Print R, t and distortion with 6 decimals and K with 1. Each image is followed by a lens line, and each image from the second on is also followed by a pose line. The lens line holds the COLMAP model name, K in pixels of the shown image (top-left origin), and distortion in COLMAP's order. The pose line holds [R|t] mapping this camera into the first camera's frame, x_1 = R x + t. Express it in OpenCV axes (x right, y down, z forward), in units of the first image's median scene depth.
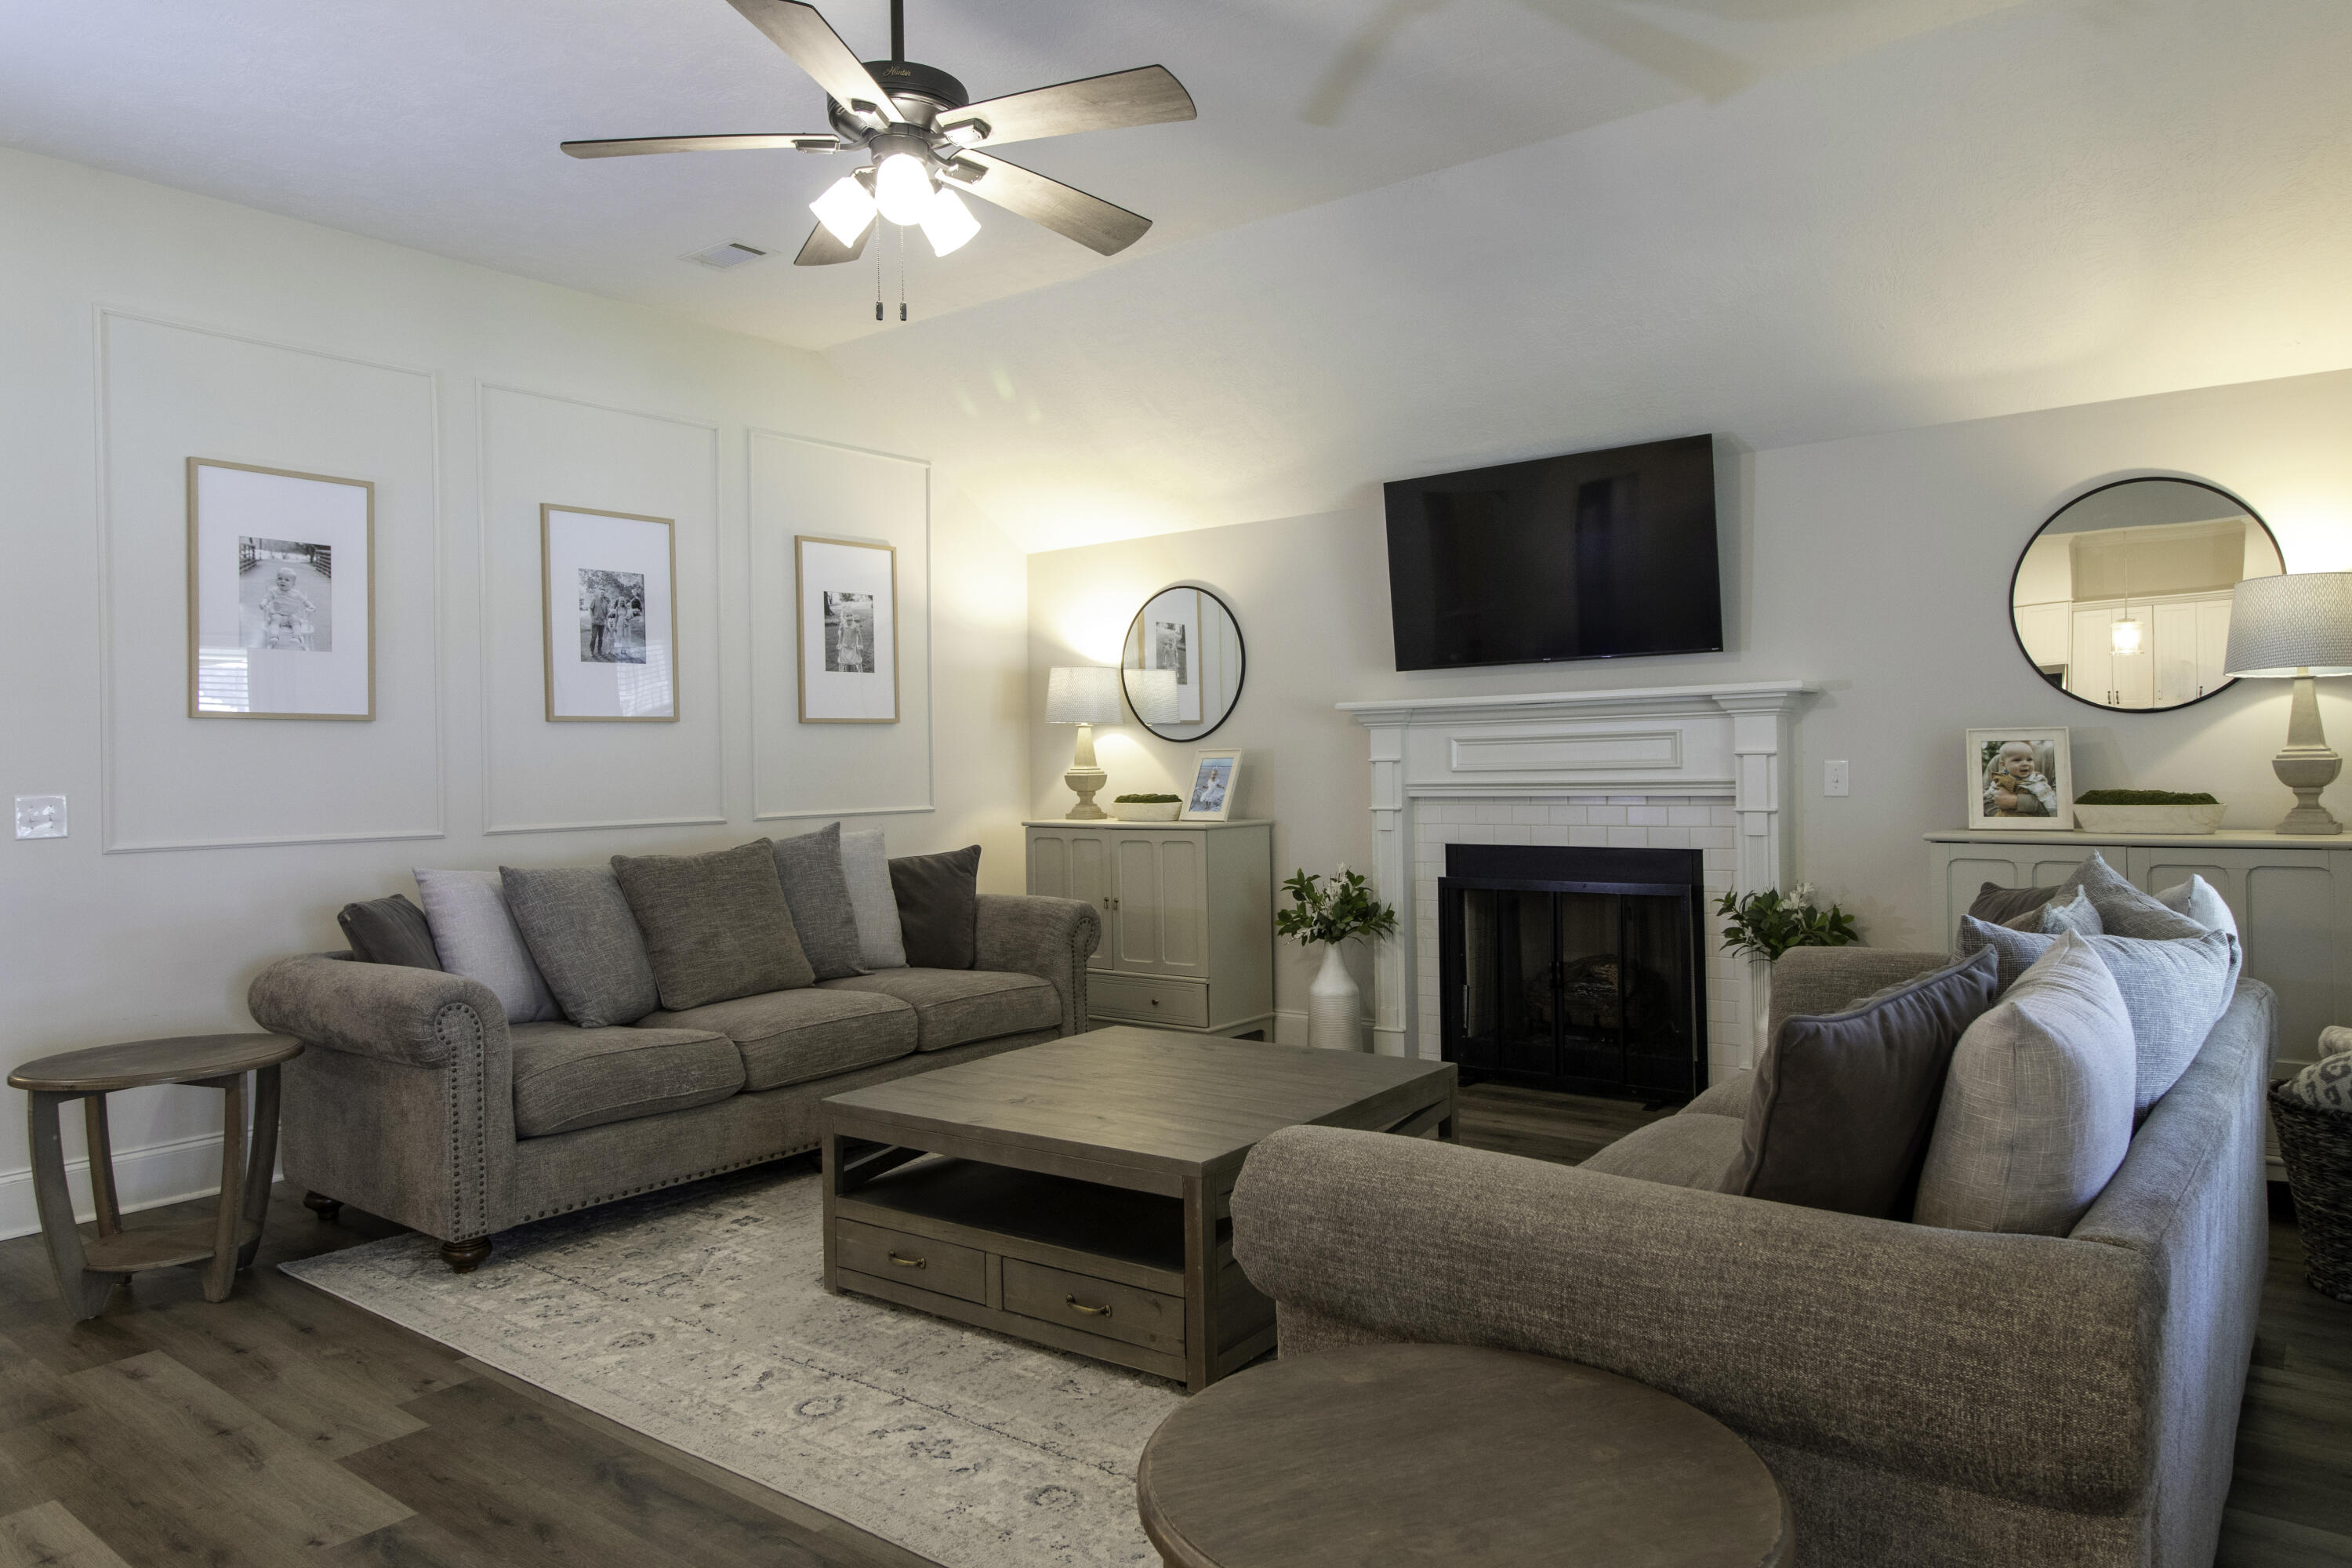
lens RADIAL K [[1502.1, 0, 1187.5], [0, 1502.1, 764.1], [0, 0, 1]] dist [0.008128, -0.007097]
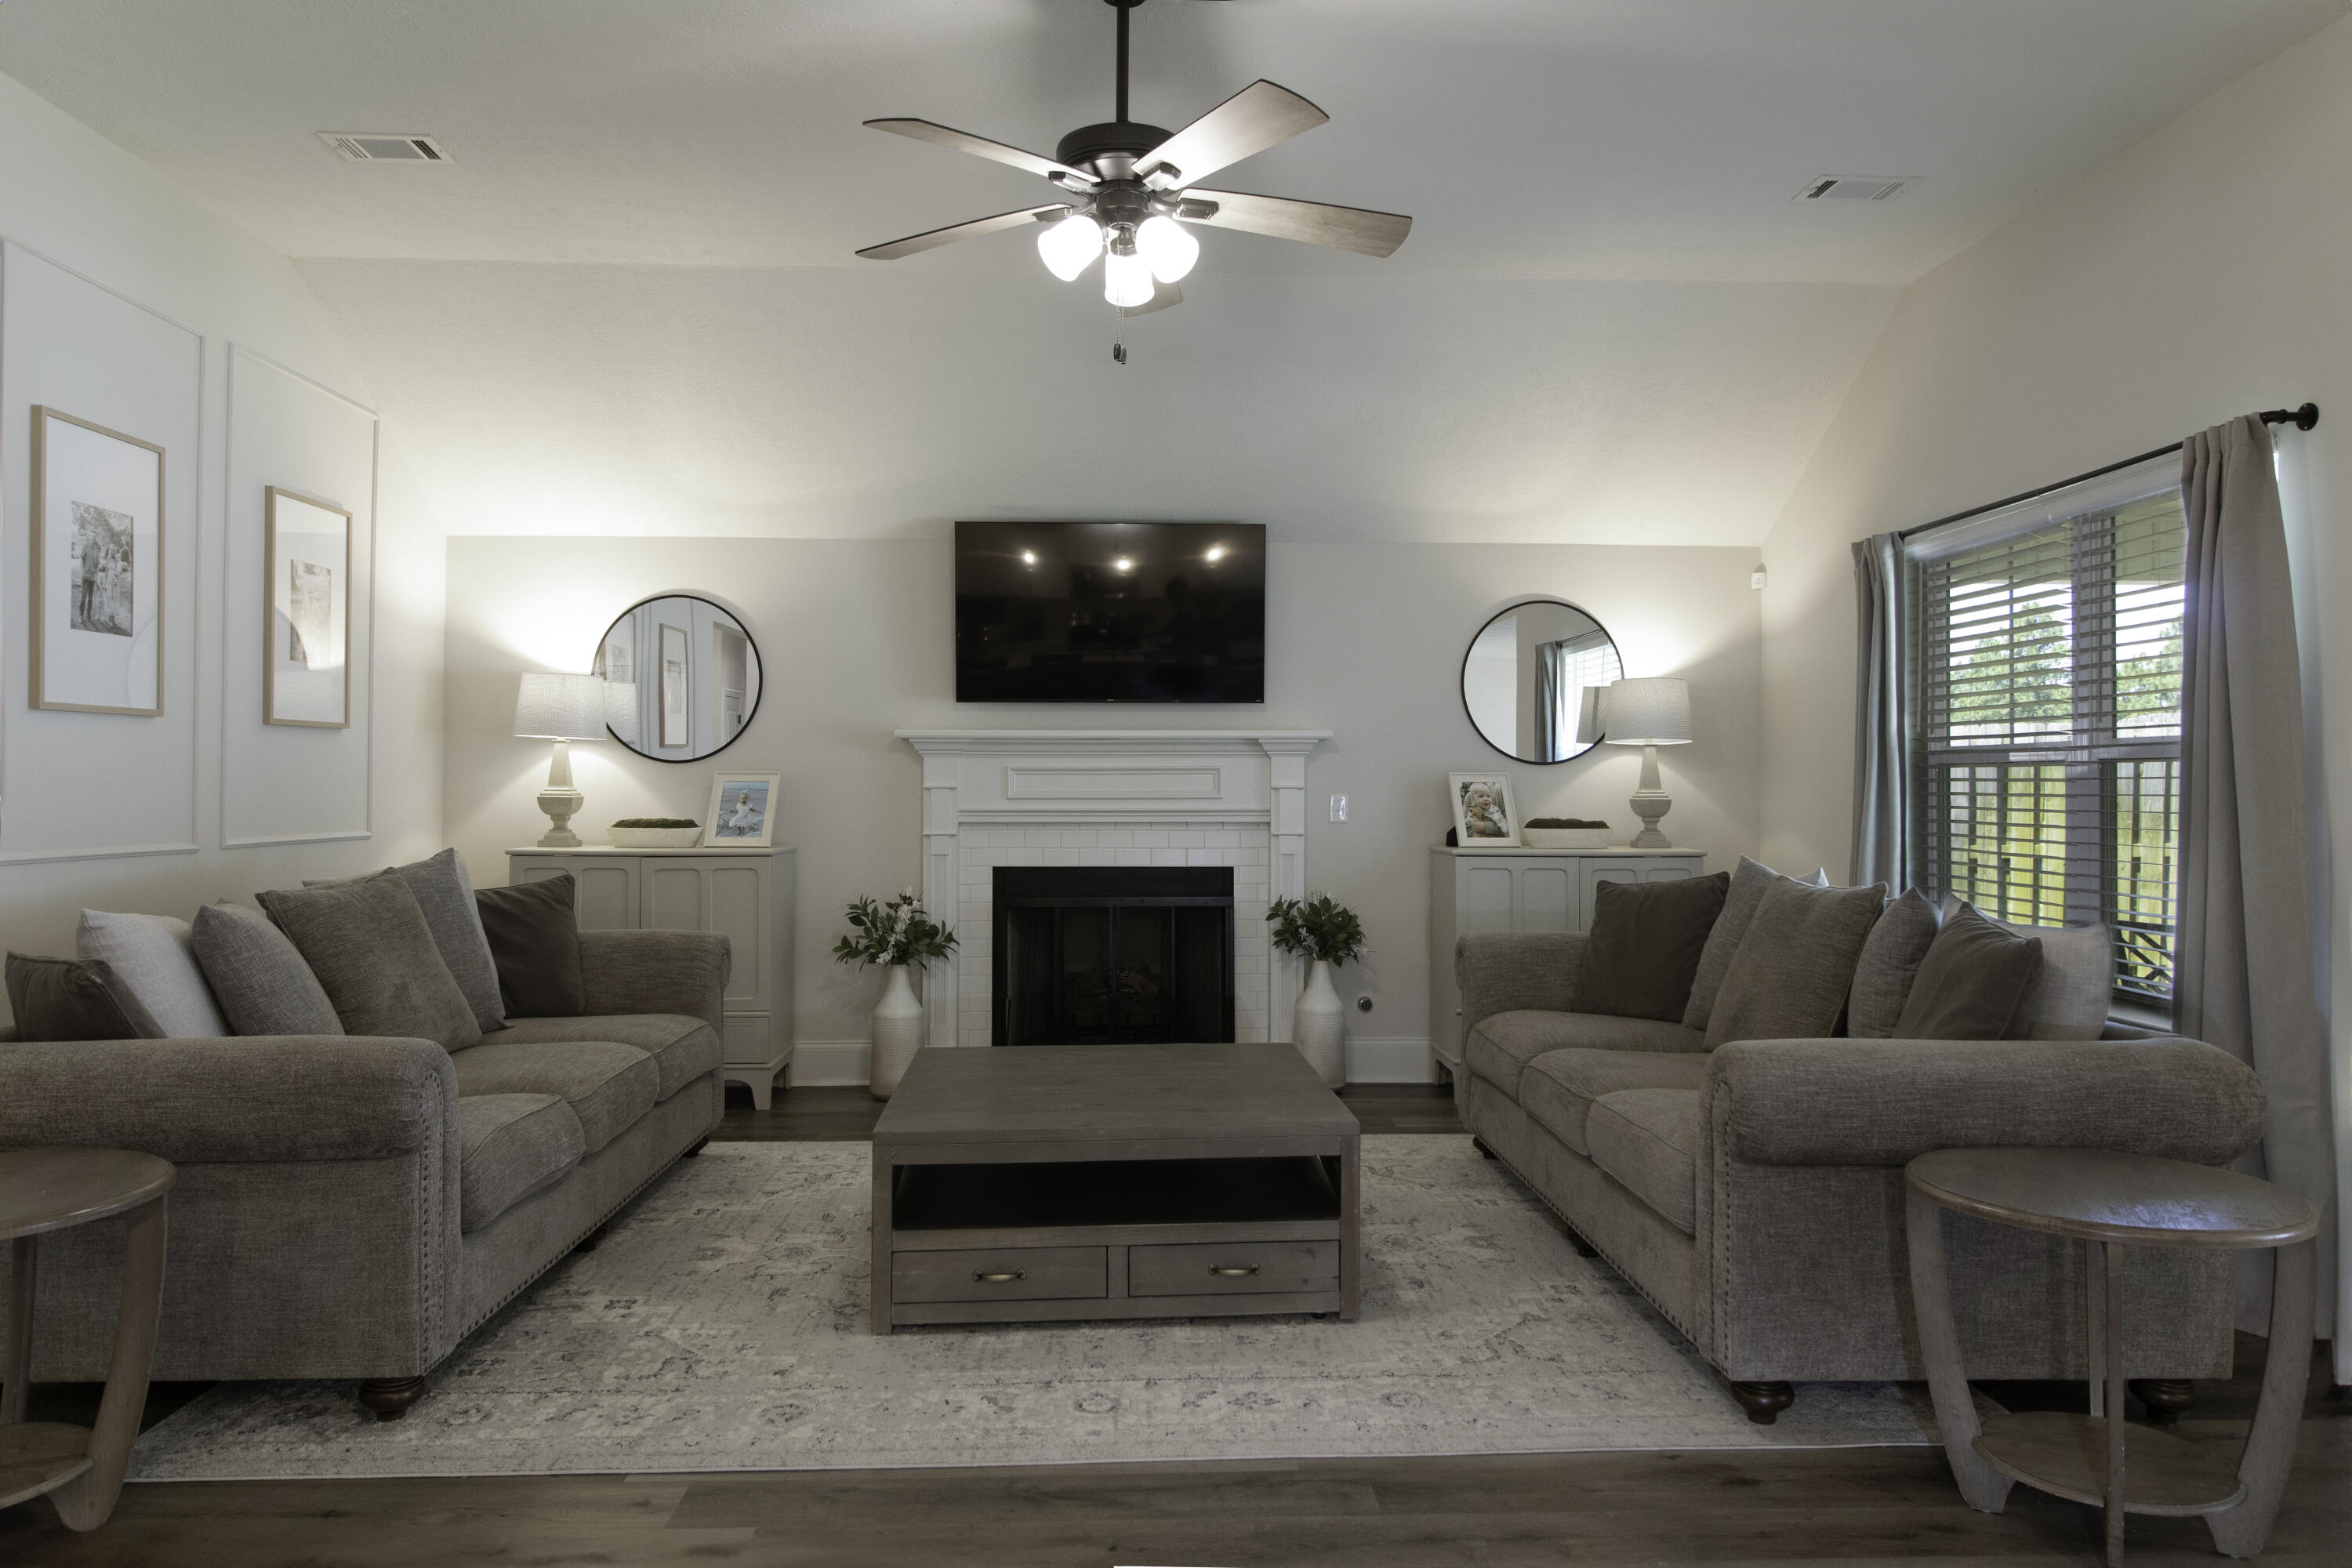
lens RADIAL K [[1572.8, 0, 1176.5], [0, 1572.8, 767.9], [0, 0, 1]] dist [0.009441, -0.006437]
pose [[0.759944, 0.028303, 0.649372, -0.522355], [-0.015913, 0.999562, -0.024943, 0.010133], [-0.649794, 0.008622, 0.760062, 0.080584]]
